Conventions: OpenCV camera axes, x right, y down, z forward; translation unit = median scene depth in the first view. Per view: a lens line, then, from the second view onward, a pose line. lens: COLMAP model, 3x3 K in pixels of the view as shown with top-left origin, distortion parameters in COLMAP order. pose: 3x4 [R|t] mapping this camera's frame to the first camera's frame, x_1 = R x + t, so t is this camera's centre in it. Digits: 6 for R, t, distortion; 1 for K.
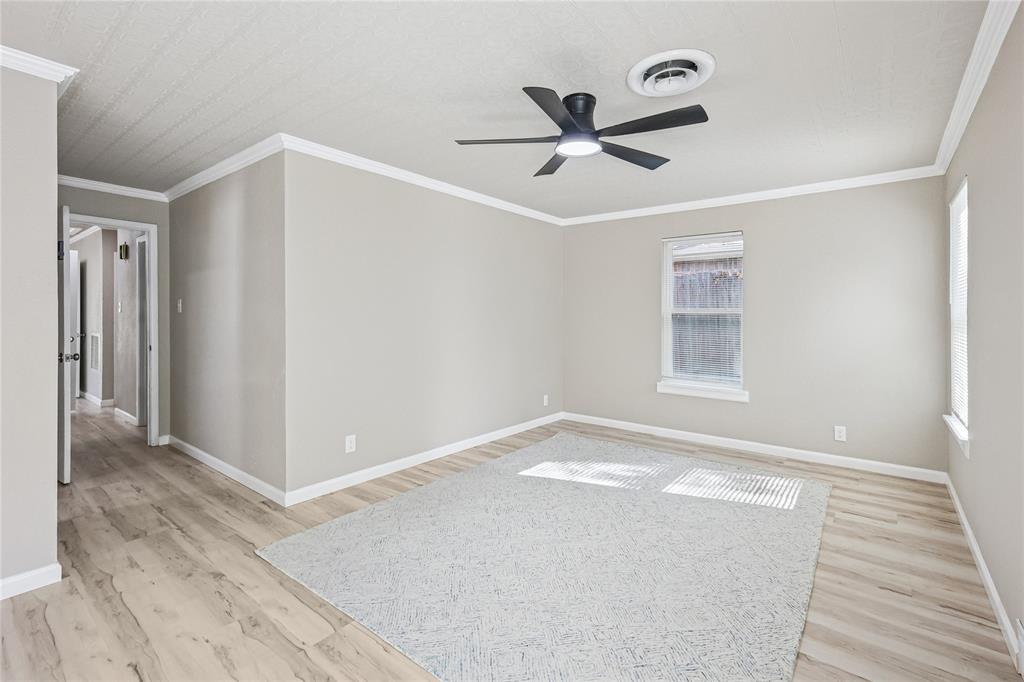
lens RADIAL K [[456.1, 0, 515.8], [0, 456.1, 318.9], [0, 0, 1]] dist [0.002397, -0.000691]
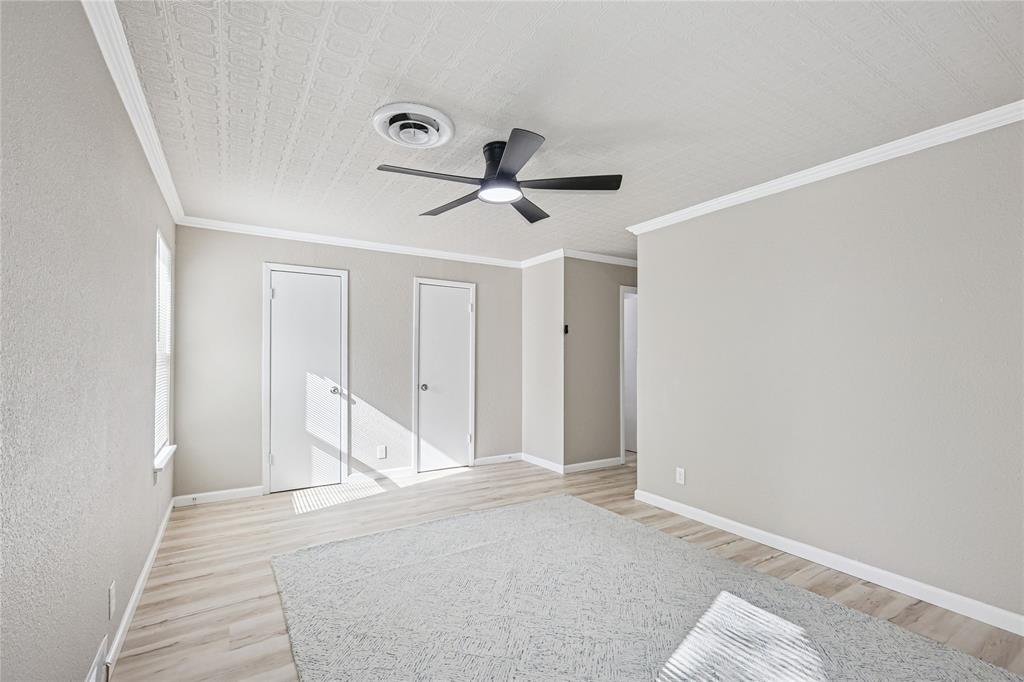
lens RADIAL K [[456.1, 0, 521.6], [0, 456.1, 345.8], [0, 0, 1]] dist [0.002397, -0.000691]
pose [[-0.323619, -0.026368, -0.945820, 0.828366], [-0.010509, 0.999650, -0.024273, -0.005118], [0.946129, 0.002084, -0.323783, 1.032720]]
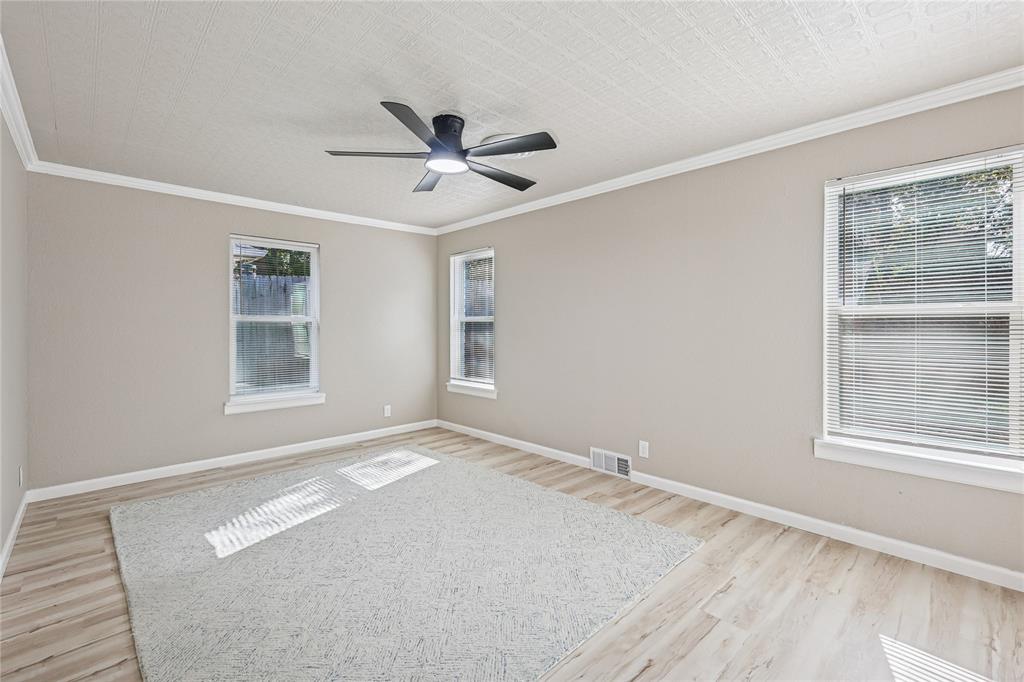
lens RADIAL K [[456.1, 0, 522.9], [0, 456.1, 322.0], [0, 0, 1]] dist [0.002397, -0.000691]
pose [[0.127782, 0.000447, 0.991802, -0.676366], [0.012000, 0.999926, -0.001996, -0.004537], [-0.991730, 0.012157, 0.127767, 0.512009]]
